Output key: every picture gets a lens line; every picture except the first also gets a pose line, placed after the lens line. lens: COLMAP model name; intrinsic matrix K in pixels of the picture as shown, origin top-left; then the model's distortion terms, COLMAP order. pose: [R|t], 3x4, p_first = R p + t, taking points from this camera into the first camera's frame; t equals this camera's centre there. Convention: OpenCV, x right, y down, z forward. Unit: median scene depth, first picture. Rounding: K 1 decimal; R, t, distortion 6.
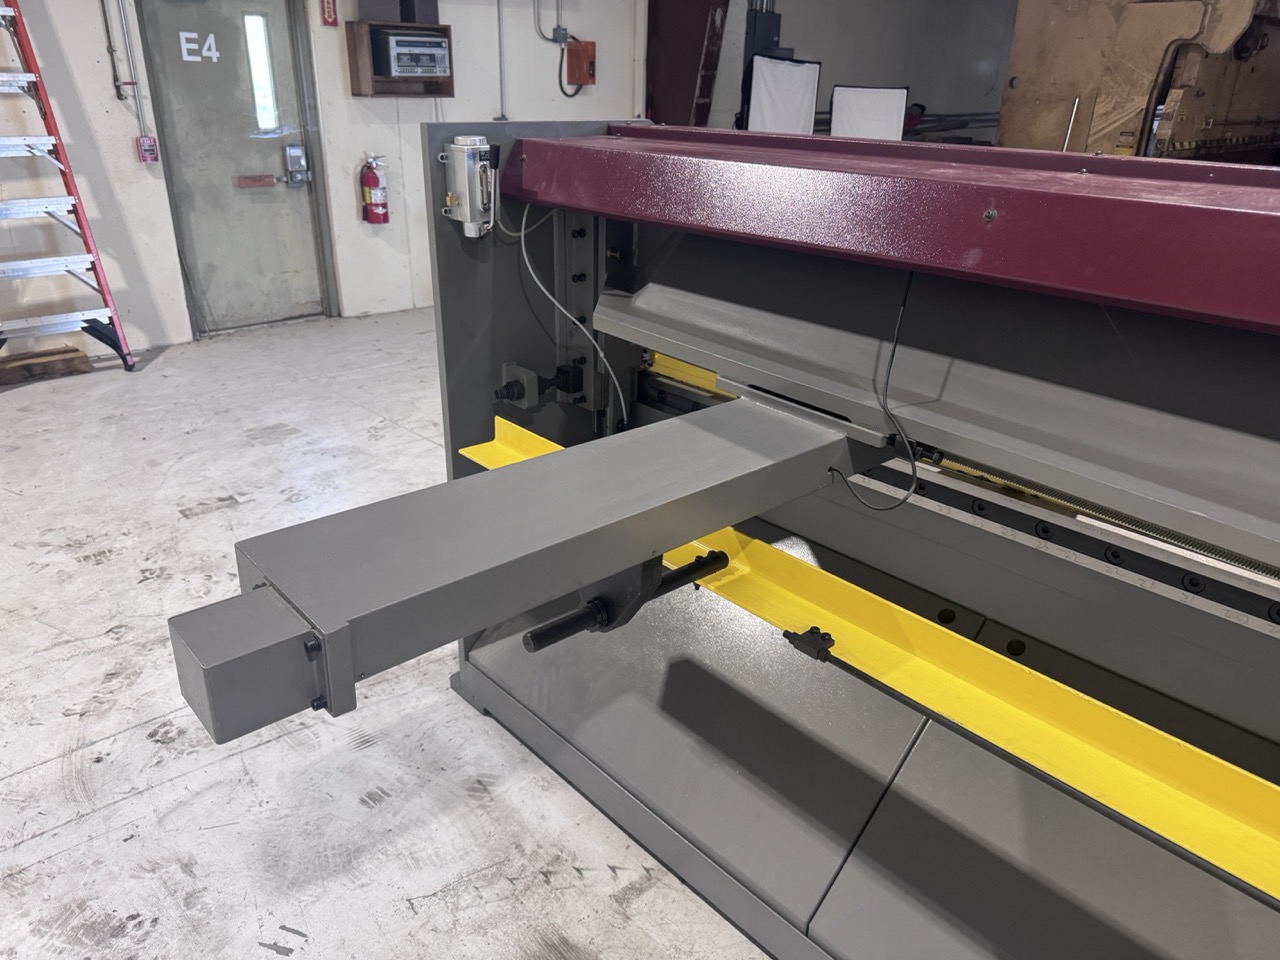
lens RADIAL K [[911.4, 0, 622.5], [0, 911.4, 478.4], [0, 0, 1]] dist [0.031605, -0.043507]
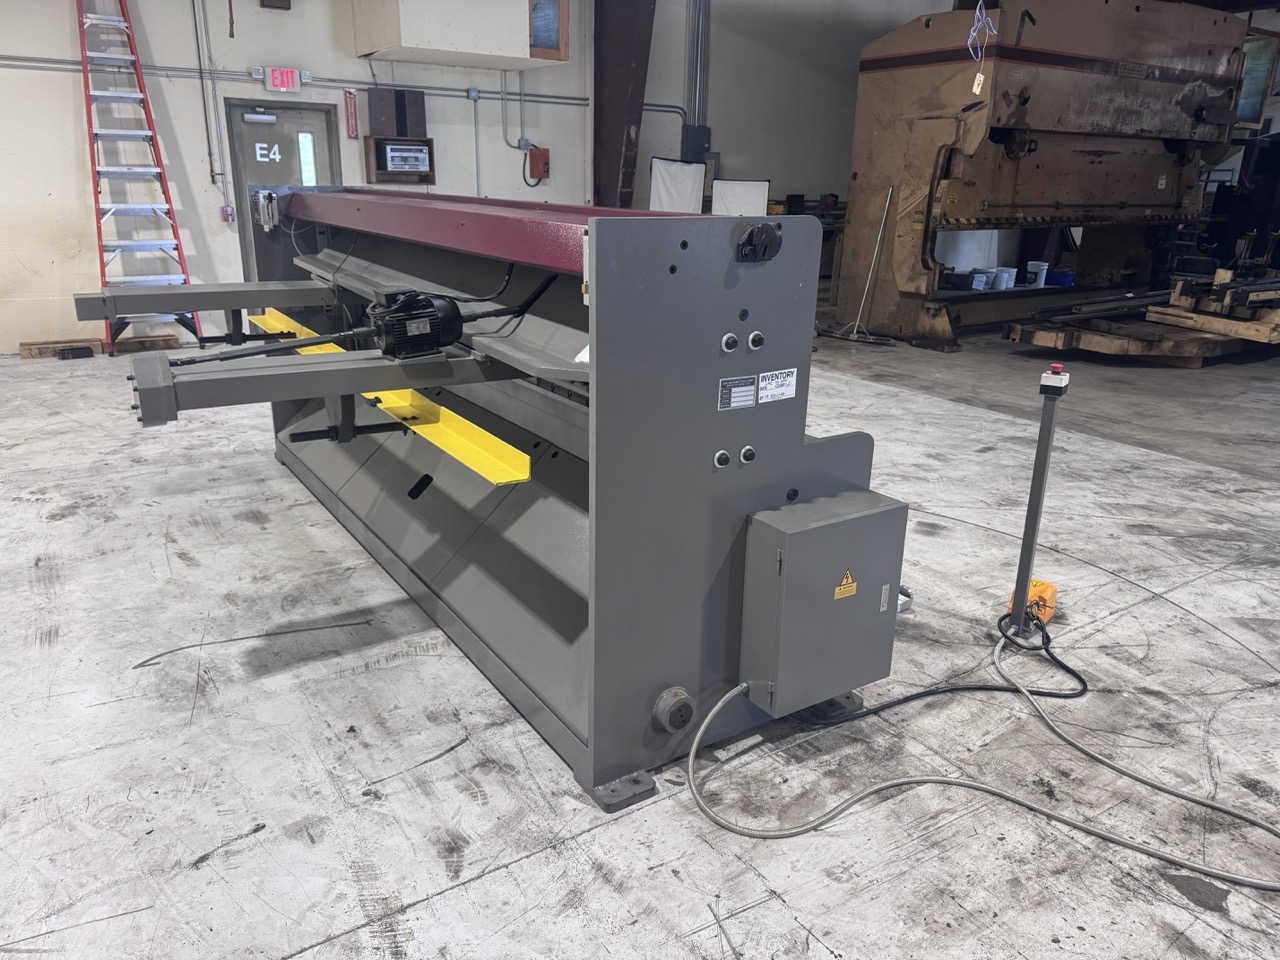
lens RADIAL K [[911.4, 0, 635.5], [0, 911.4, 474.6], [0, 0, 1]] dist [0.031605, -0.043507]
pose [[0.988702, 0.048150, -0.141953, 0.441169], [-0.061808, 0.993705, -0.093432, 0.201196], [0.136561, 0.101150, 0.985454, -0.440081]]
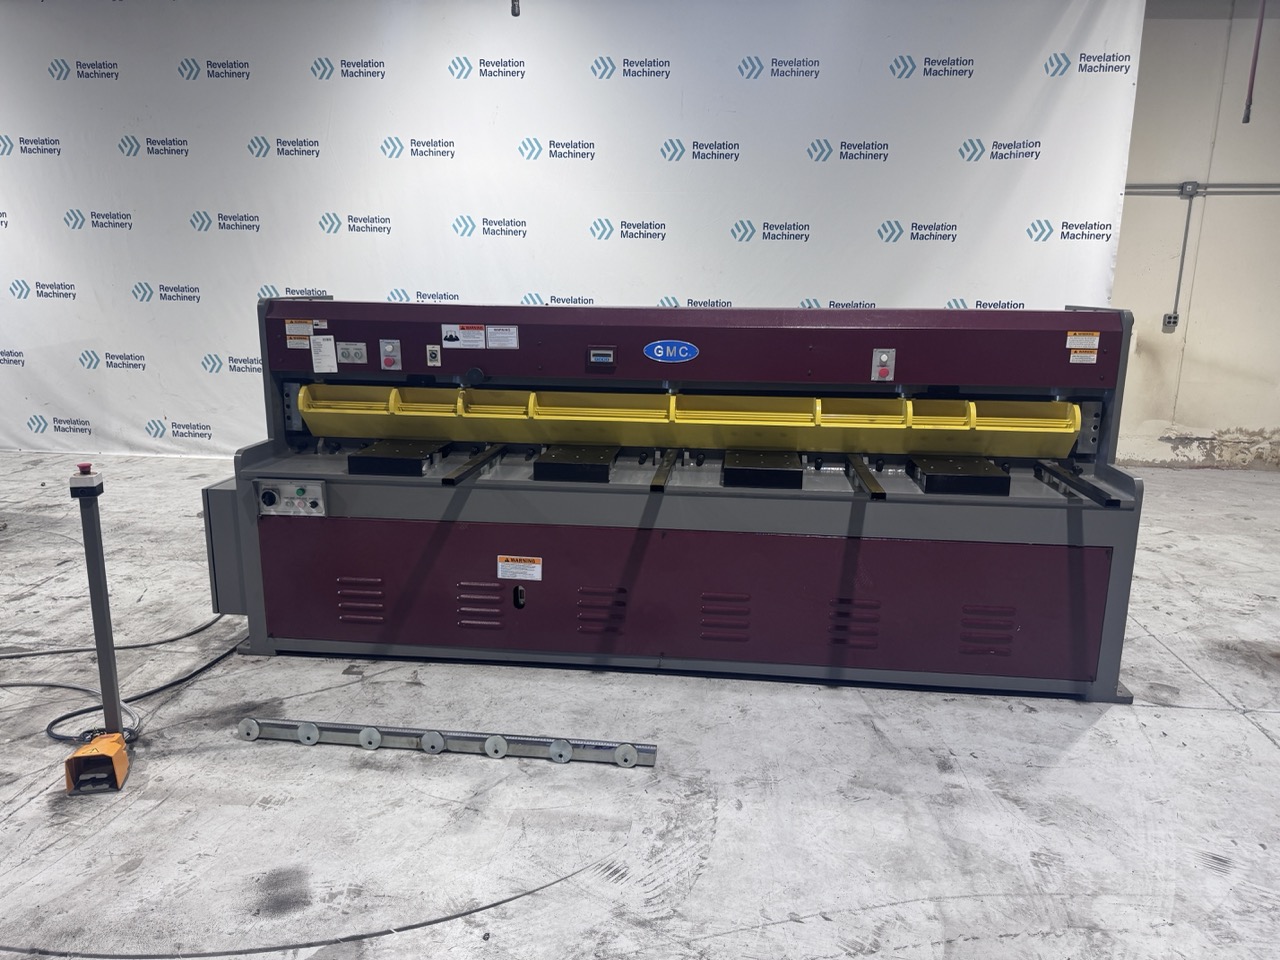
lens RADIAL K [[911.4, 0, 642.1], [0, 911.4, 473.3], [0, 0, 1]] dist [0.031605, -0.043507]
pose [[-0.742523, 0.115914, -0.659715, 0.736106], [-0.289309, 0.832805, 0.471950, -0.290300], [0.604119, 0.541295, -0.584842, 0.690955]]
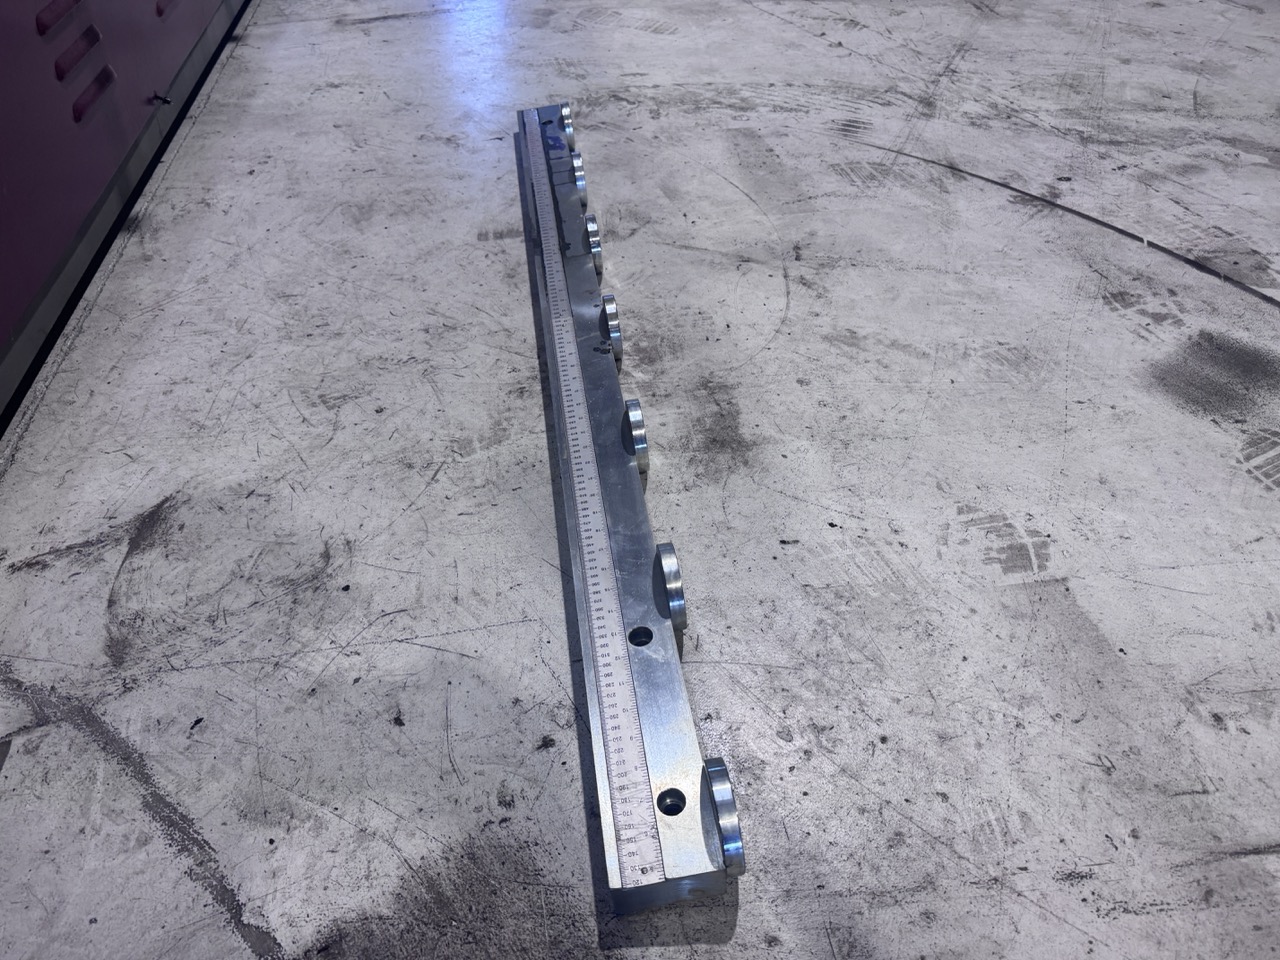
lens RADIAL K [[911.4, 0, 635.6], [0, 911.4, 478.5], [0, 0, 1]] dist [0.031605, -0.043507]
pose [[0.834668, 0.358478, -0.418118, 0.573939], [-0.211390, 0.909547, 0.357824, 0.129338], [0.508571, -0.210278, 0.834949, 0.166441]]
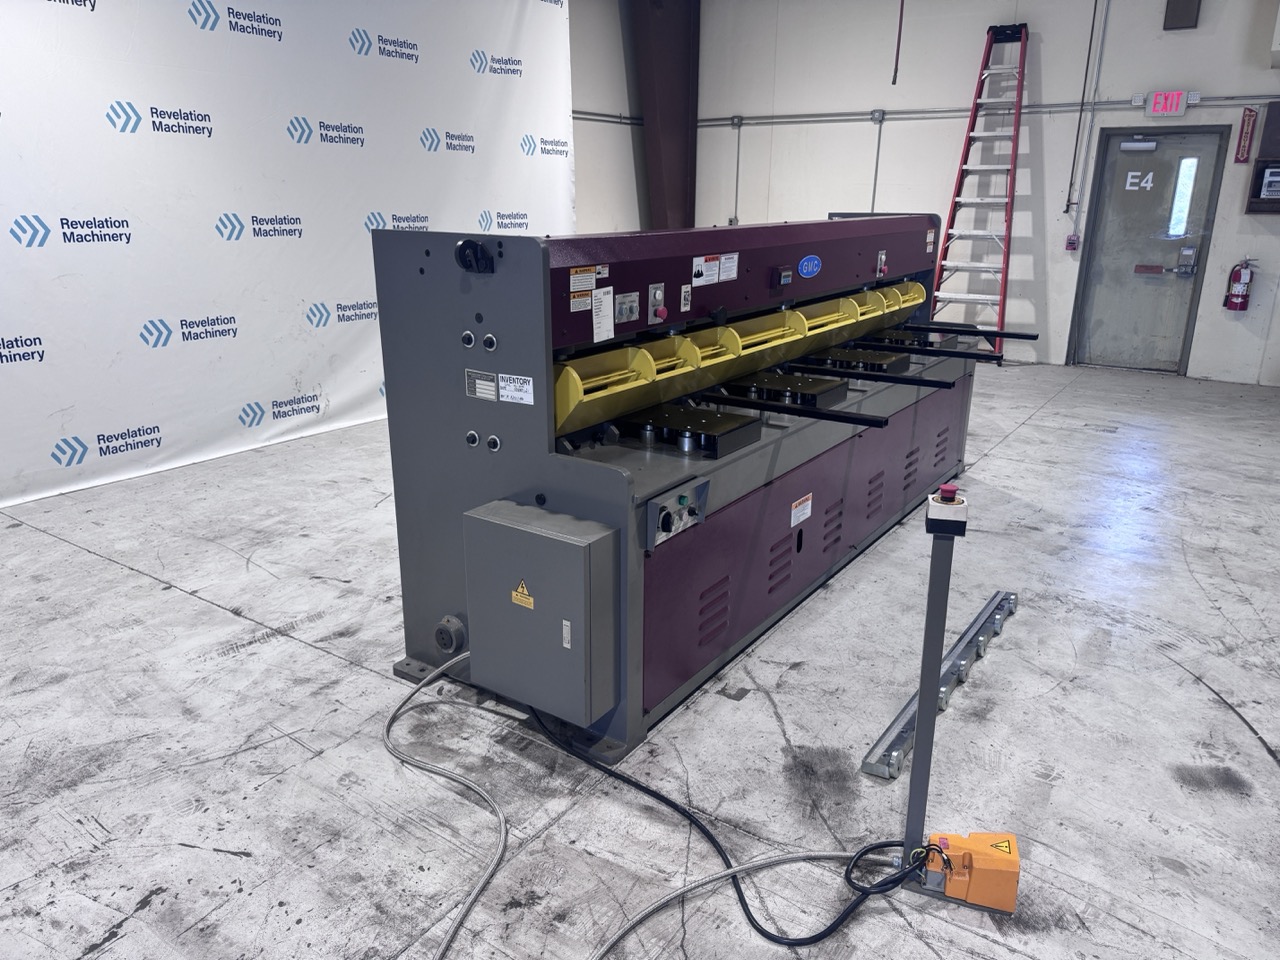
lens RADIAL K [[911.4, 0, 637.9], [0, 911.4, 470.7], [0, 0, 1]] dist [0.031605, -0.043507]
pose [[0.235901, 0.268365, -0.933986, 0.940127], [-0.388997, 0.906828, 0.162311, 0.043098], [0.890524, 0.325028, 0.318315, -0.069554]]
